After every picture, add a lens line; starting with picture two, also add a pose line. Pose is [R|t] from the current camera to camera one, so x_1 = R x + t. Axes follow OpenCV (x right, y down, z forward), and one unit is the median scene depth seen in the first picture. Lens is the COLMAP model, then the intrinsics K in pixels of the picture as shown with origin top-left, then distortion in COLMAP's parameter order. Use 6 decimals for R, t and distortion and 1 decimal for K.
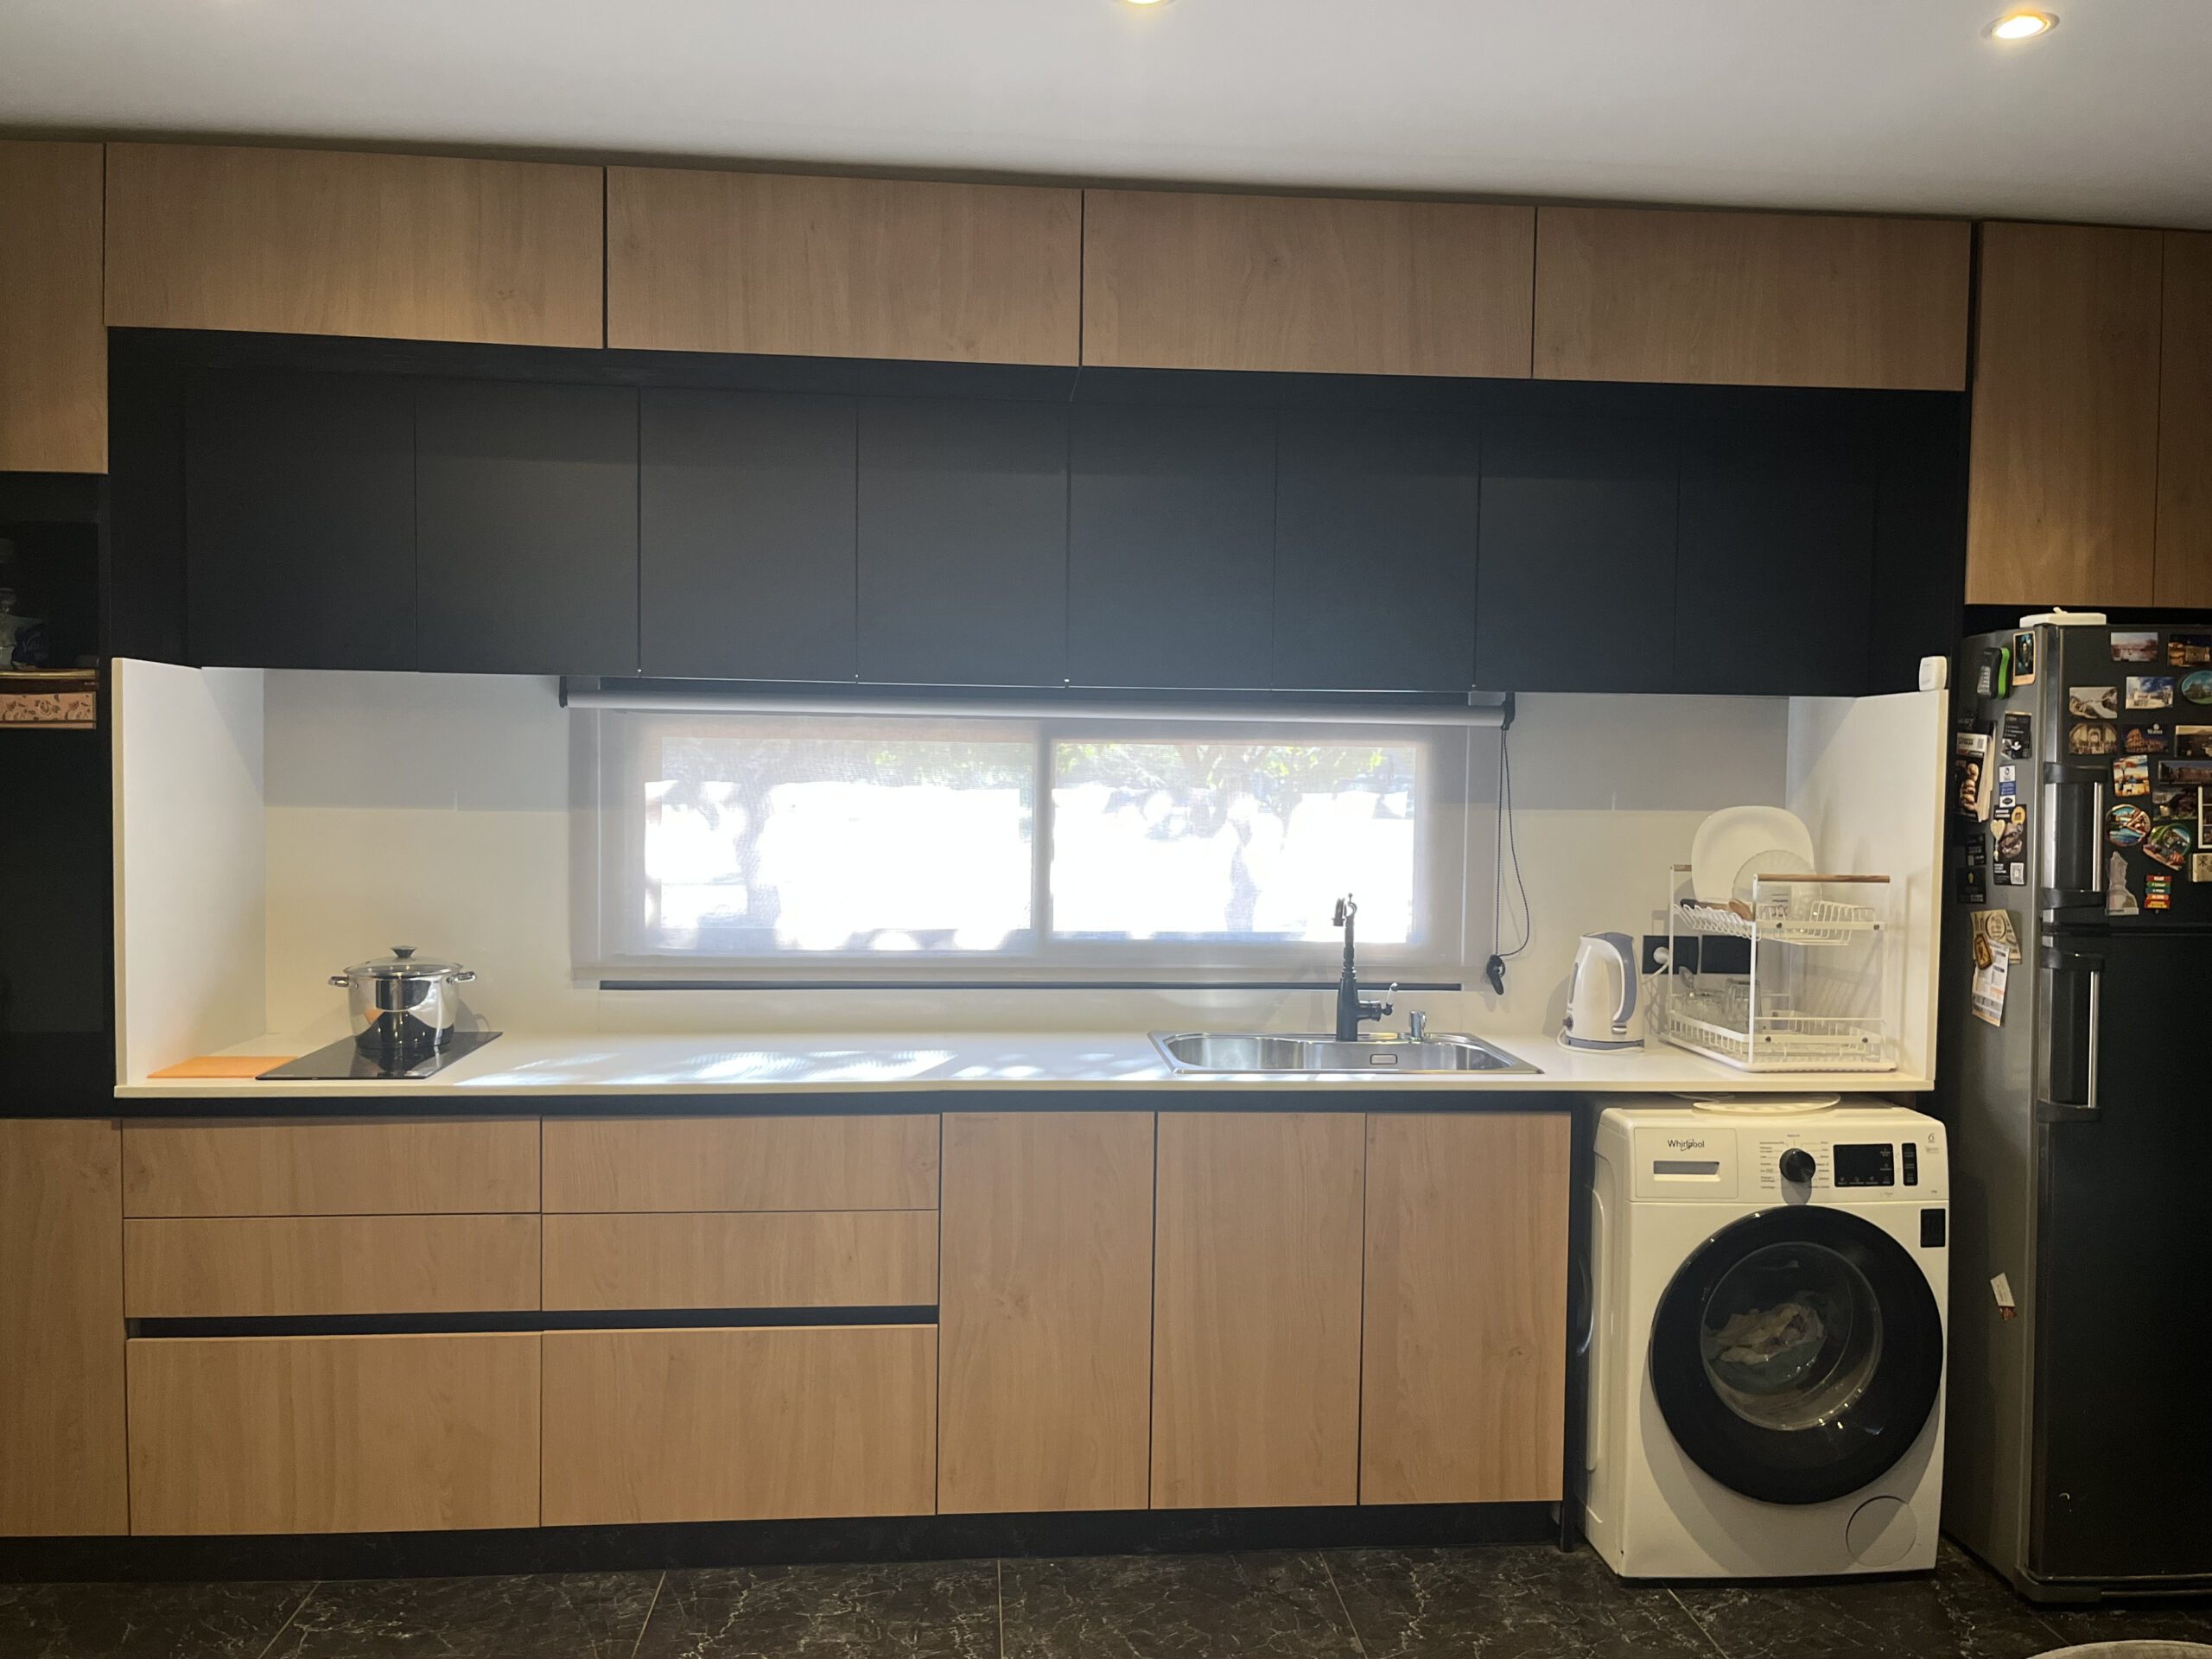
lens RADIAL K [[1671.7, 0, 1105.5], [0, 1671.7, 845.2], [0, 0, 1]] dist [0.063319, -0.088066]
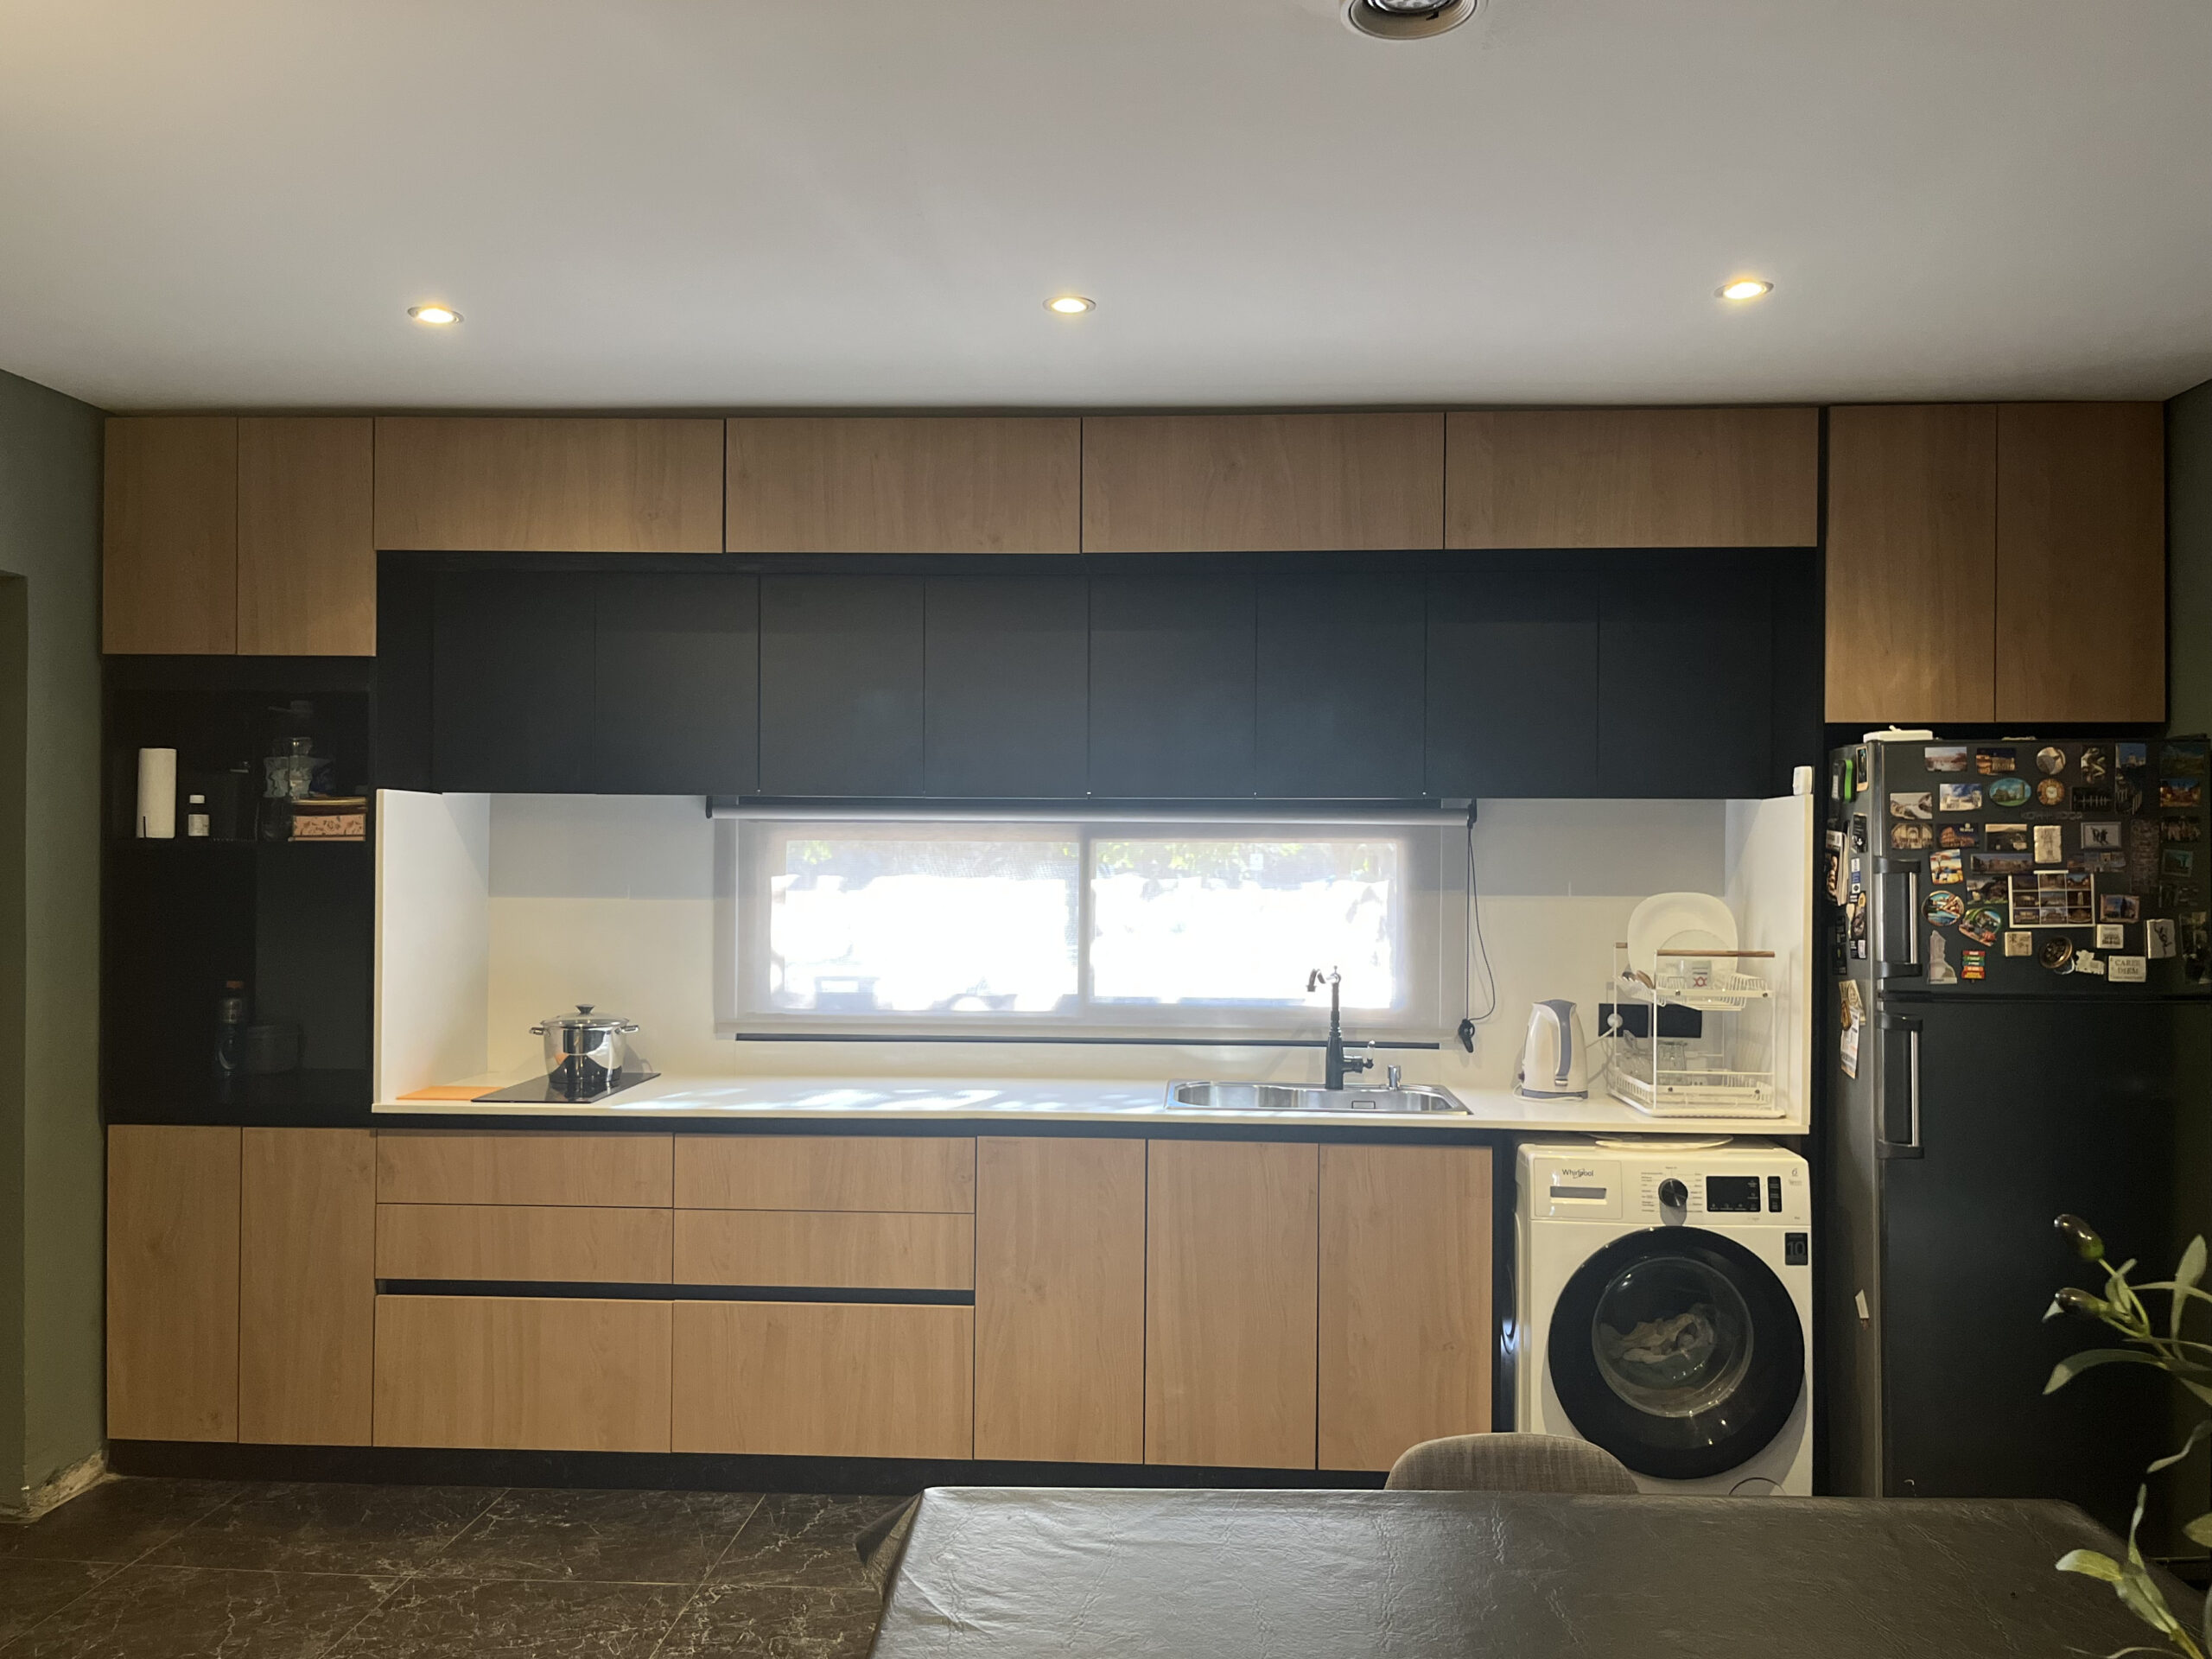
lens RADIAL K [[1671.7, 0, 1111.0], [0, 1671.7, 853.7], [0, 0, 1]] dist [0.063319, -0.088066]
pose [[0.989801, -0.007142, -0.142276, 0.184431], [0.000687, 0.998970, -0.045366, 0.003144], [0.142453, 0.044806, 0.988787, -0.248407]]
